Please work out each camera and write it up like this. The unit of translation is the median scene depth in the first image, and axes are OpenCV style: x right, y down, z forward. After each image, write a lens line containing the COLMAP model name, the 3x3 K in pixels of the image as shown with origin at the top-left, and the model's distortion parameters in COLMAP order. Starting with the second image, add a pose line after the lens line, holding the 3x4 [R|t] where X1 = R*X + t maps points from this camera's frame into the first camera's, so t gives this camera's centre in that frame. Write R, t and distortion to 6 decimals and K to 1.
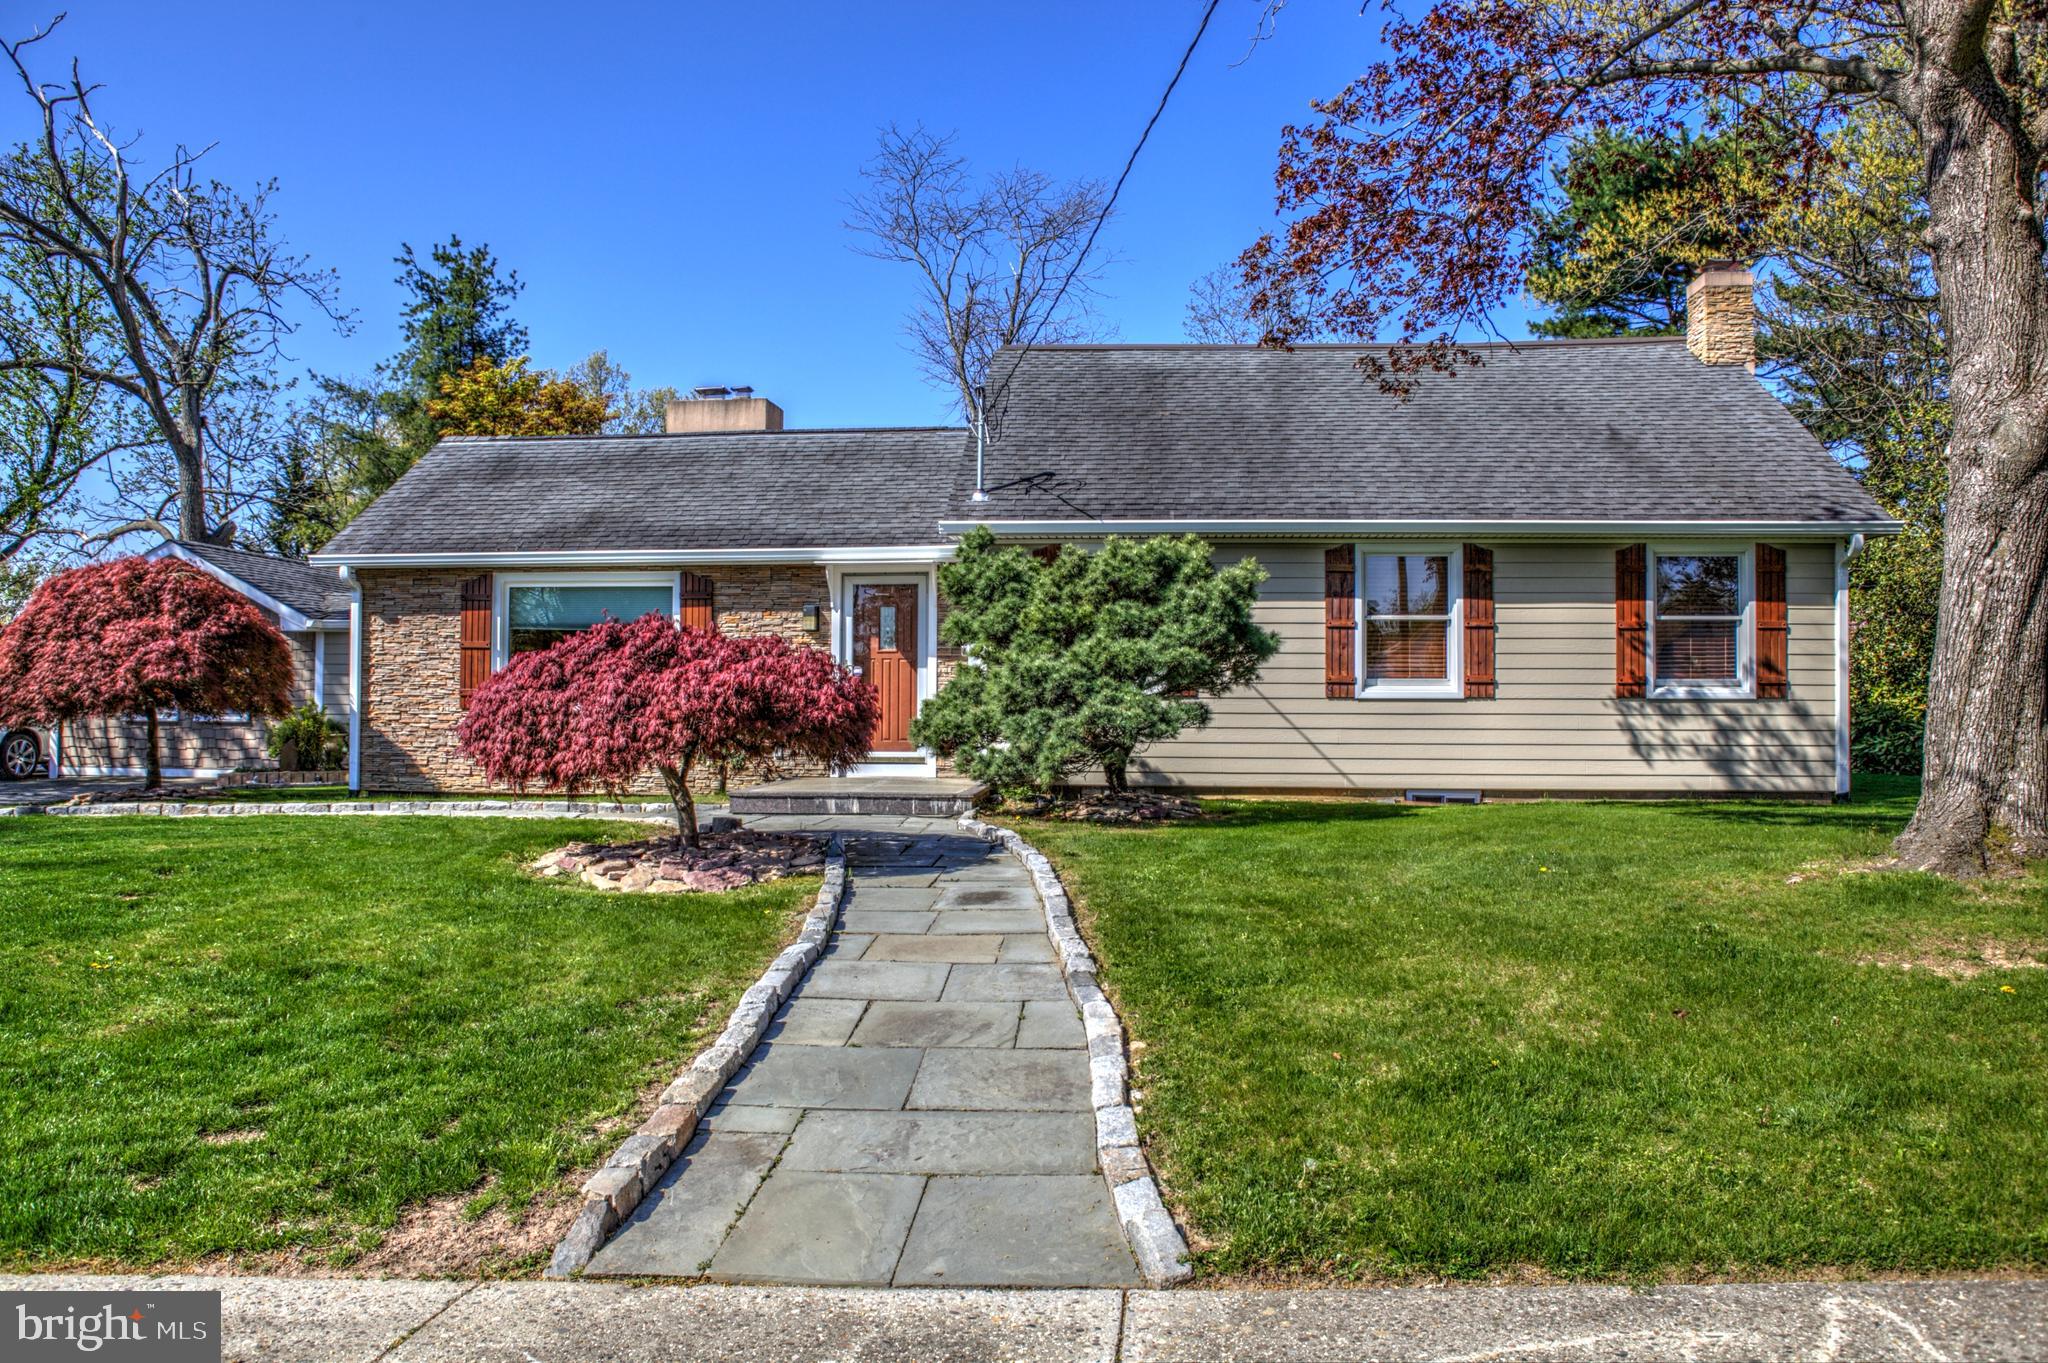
lens RADIAL K [[1414.3, 0, 1025.1], [0, 1414.3, 689.2], [0, 0, 1]] dist [-0.111787, 0.082032]
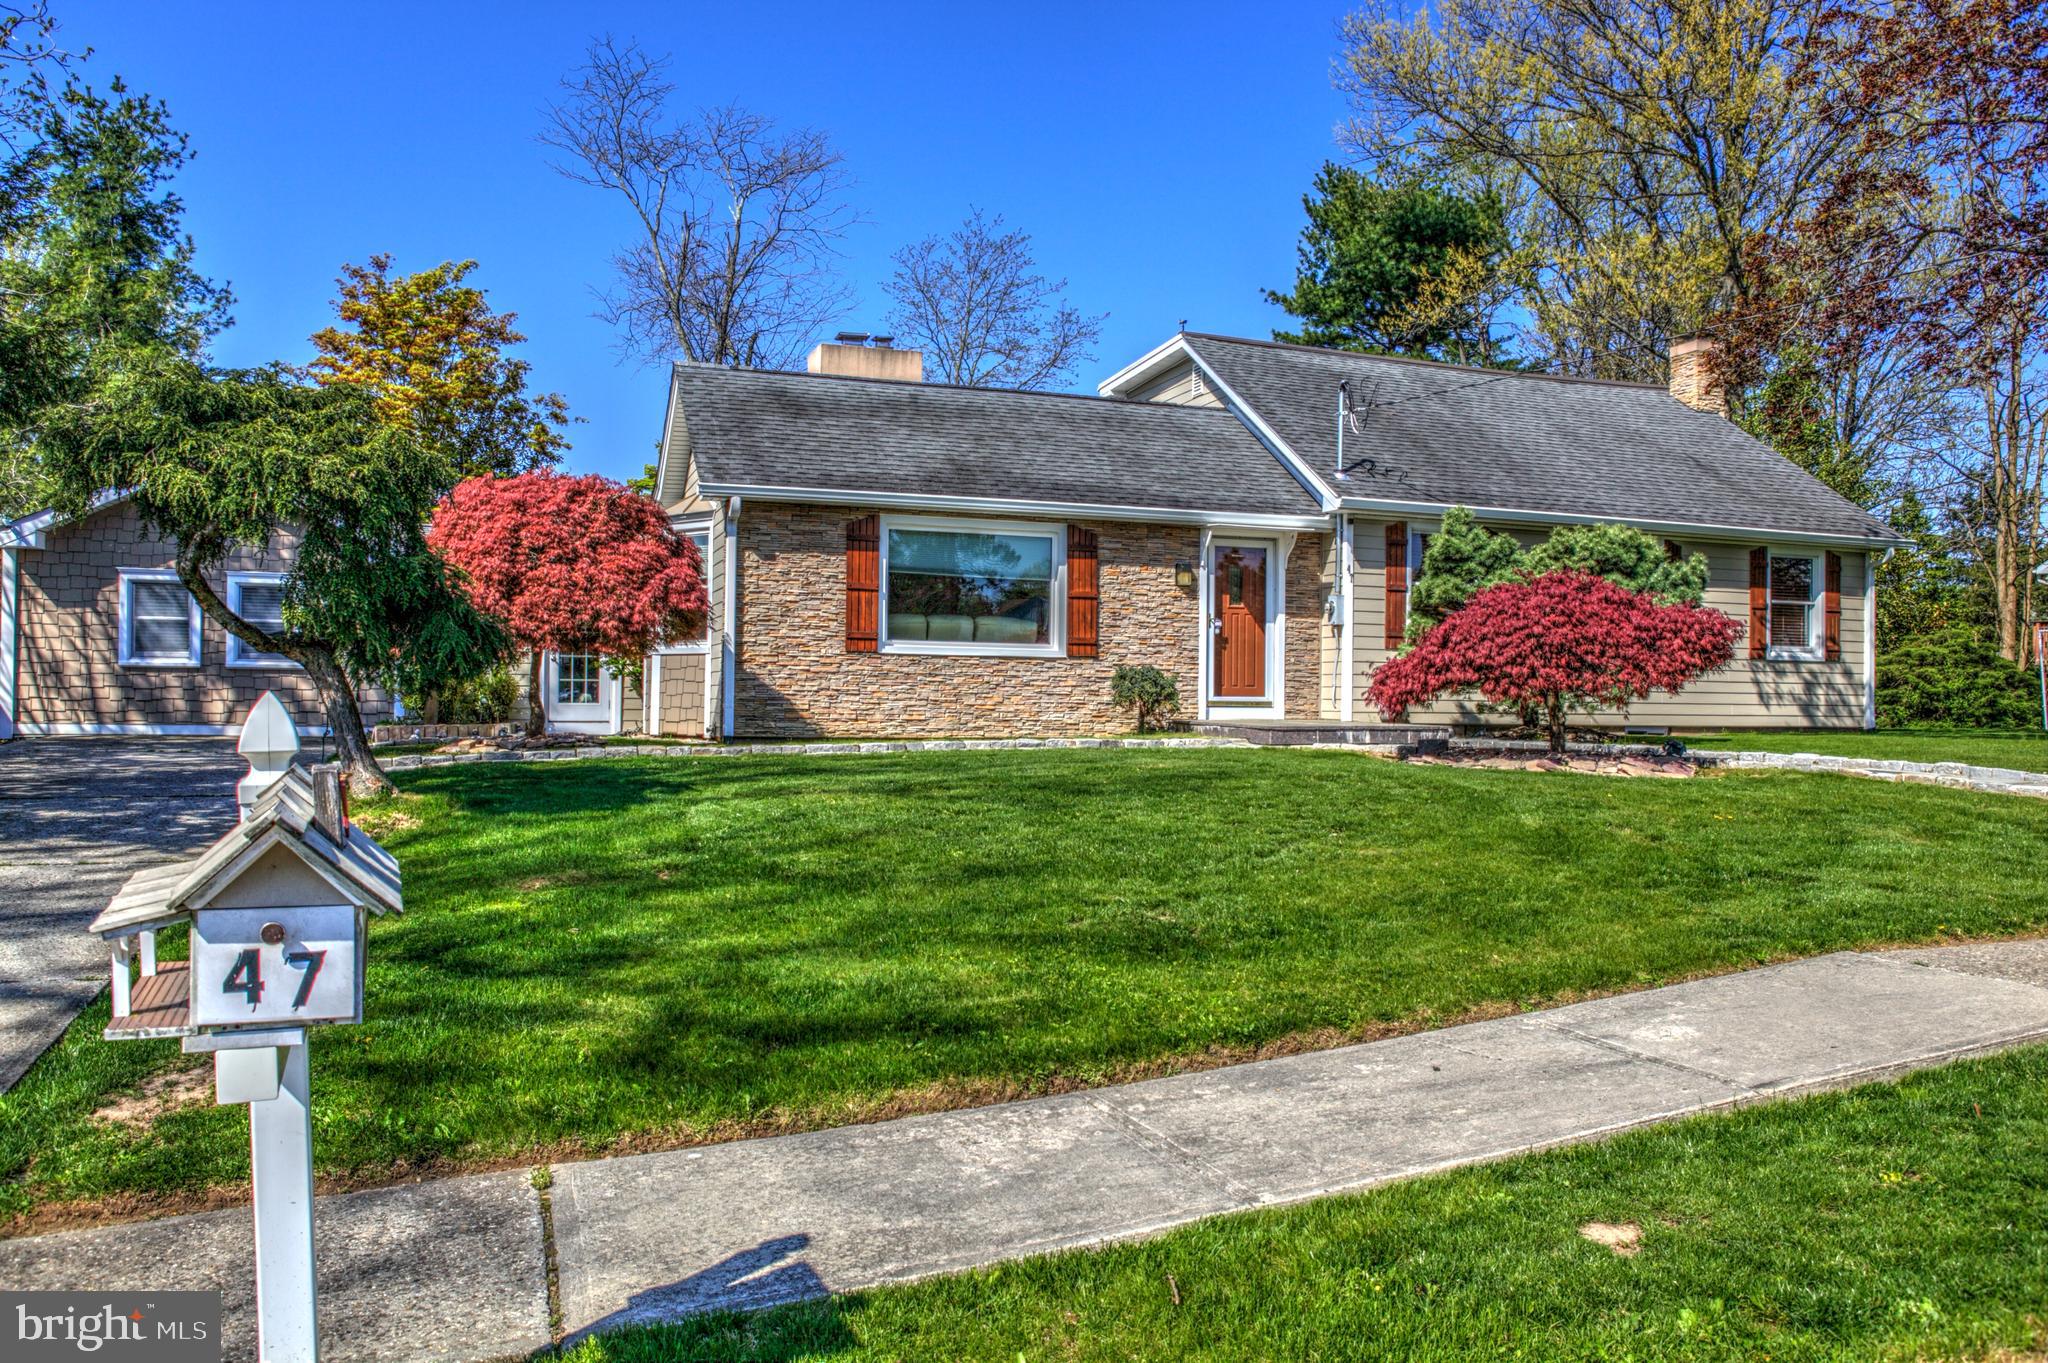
lens RADIAL K [[1534.8, 0, 1013.0], [0, 1534.8, 680.0], [0, 0, 1]] dist [-0.121519, 0.120998]
pose [[0.904017, 0.012176, 0.427324, -0.839866], [-0.014043, 0.999901, 0.001216, 0.034453], [-0.427267, -0.007100, 0.904098, -0.017705]]
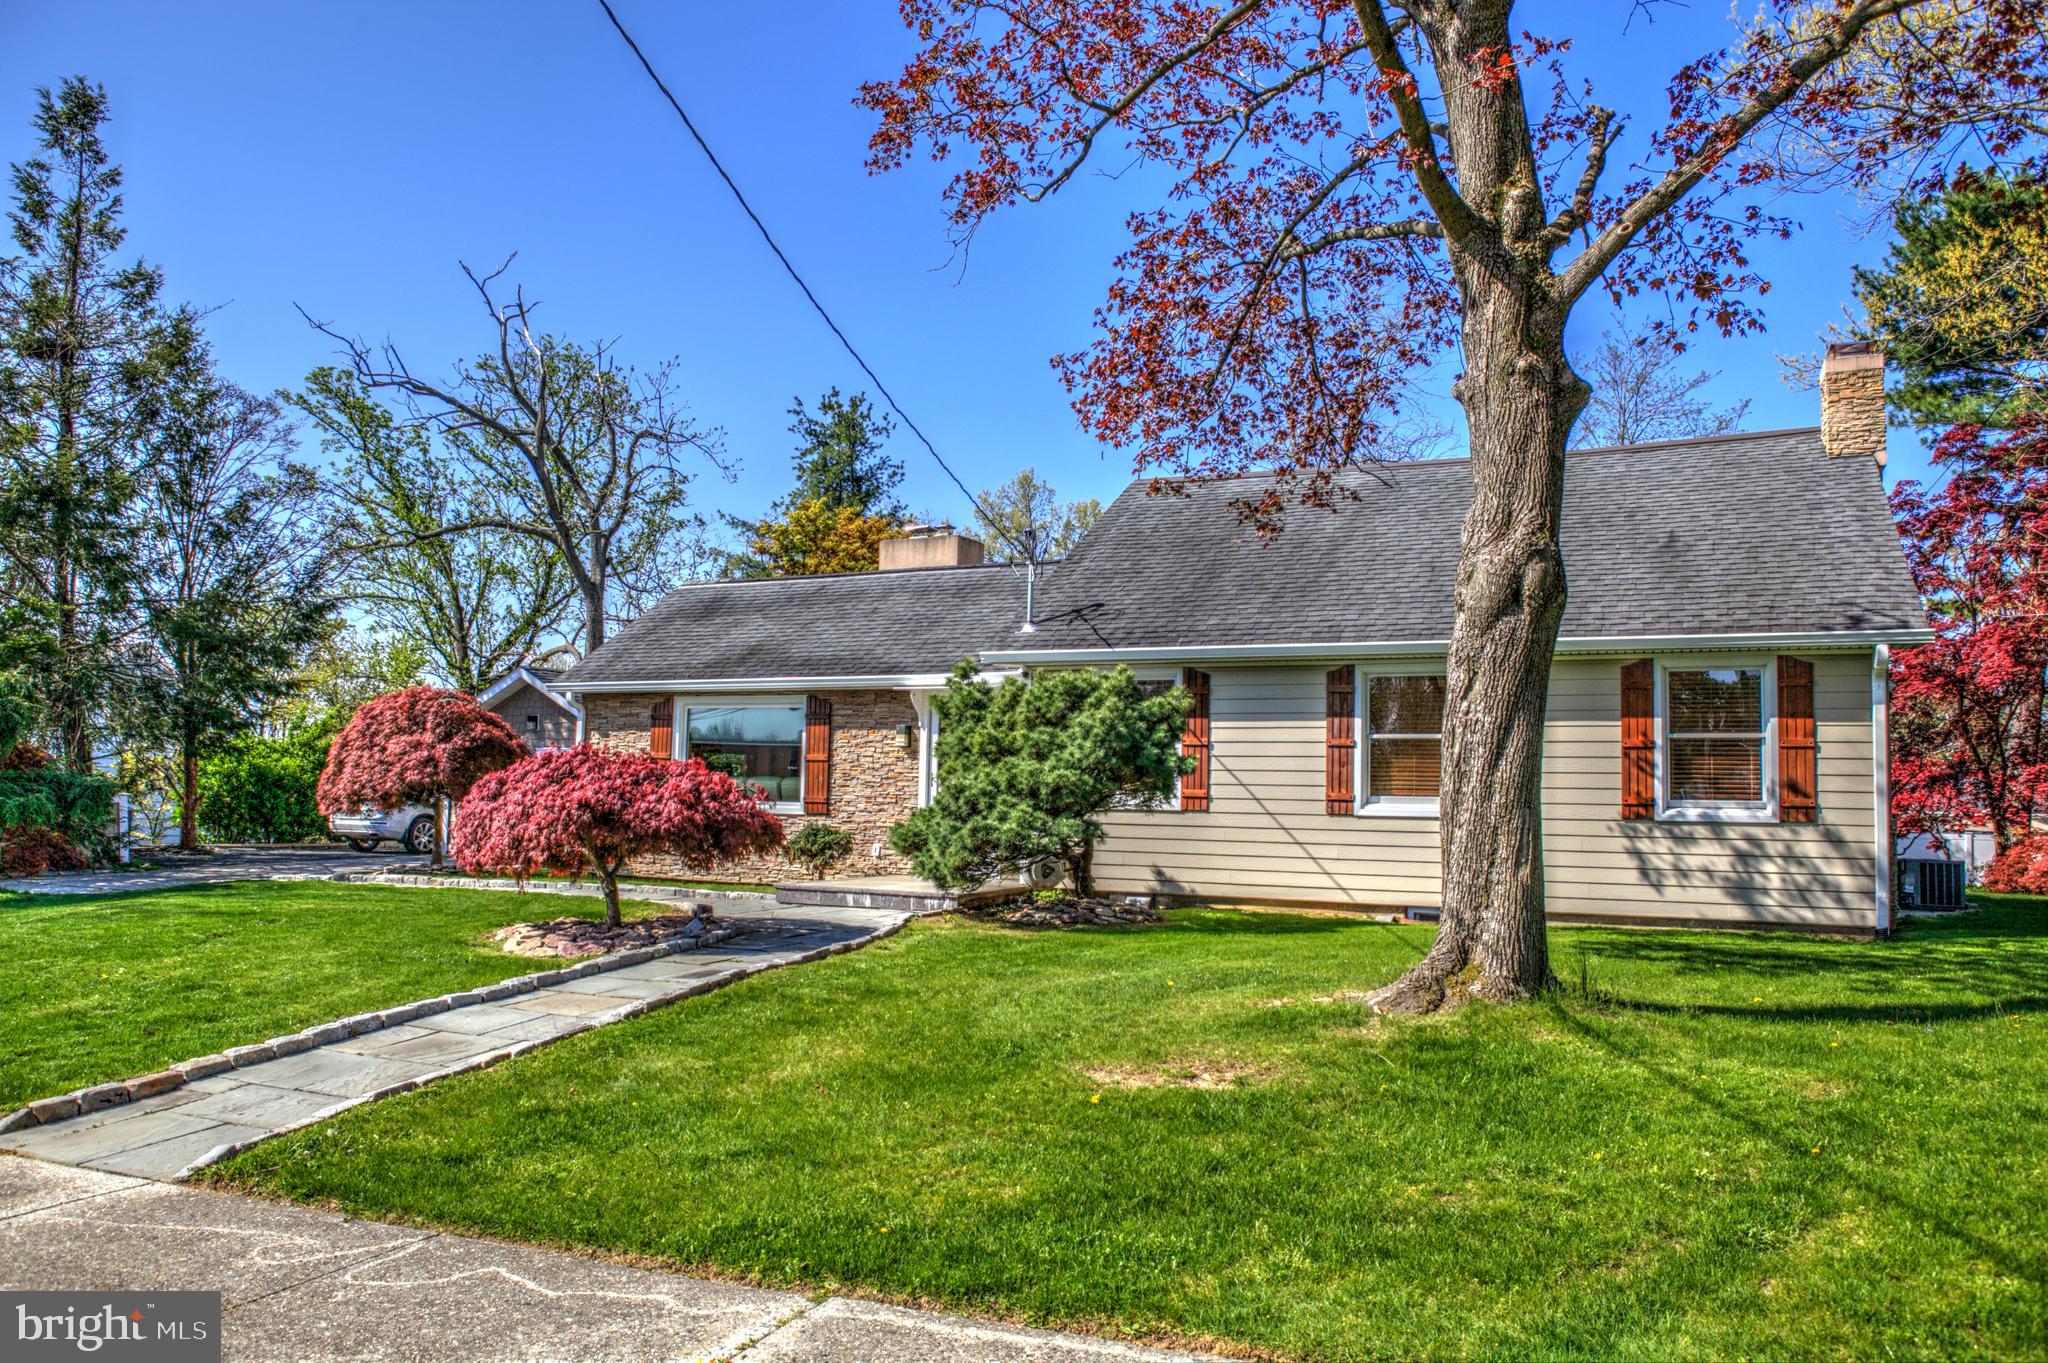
lens RADIAL K [[1419.5, 0, 1015.6], [0, 1419.5, 680.2], [0, 0, 1]] dist [-0.085534, 0.003819]
pose [[0.935548, -0.012817, -0.352967, 0.370026], [-0.013284, 0.997357, -0.071427, -0.015229], [0.352950, 0.071512, 0.932905, -0.053504]]
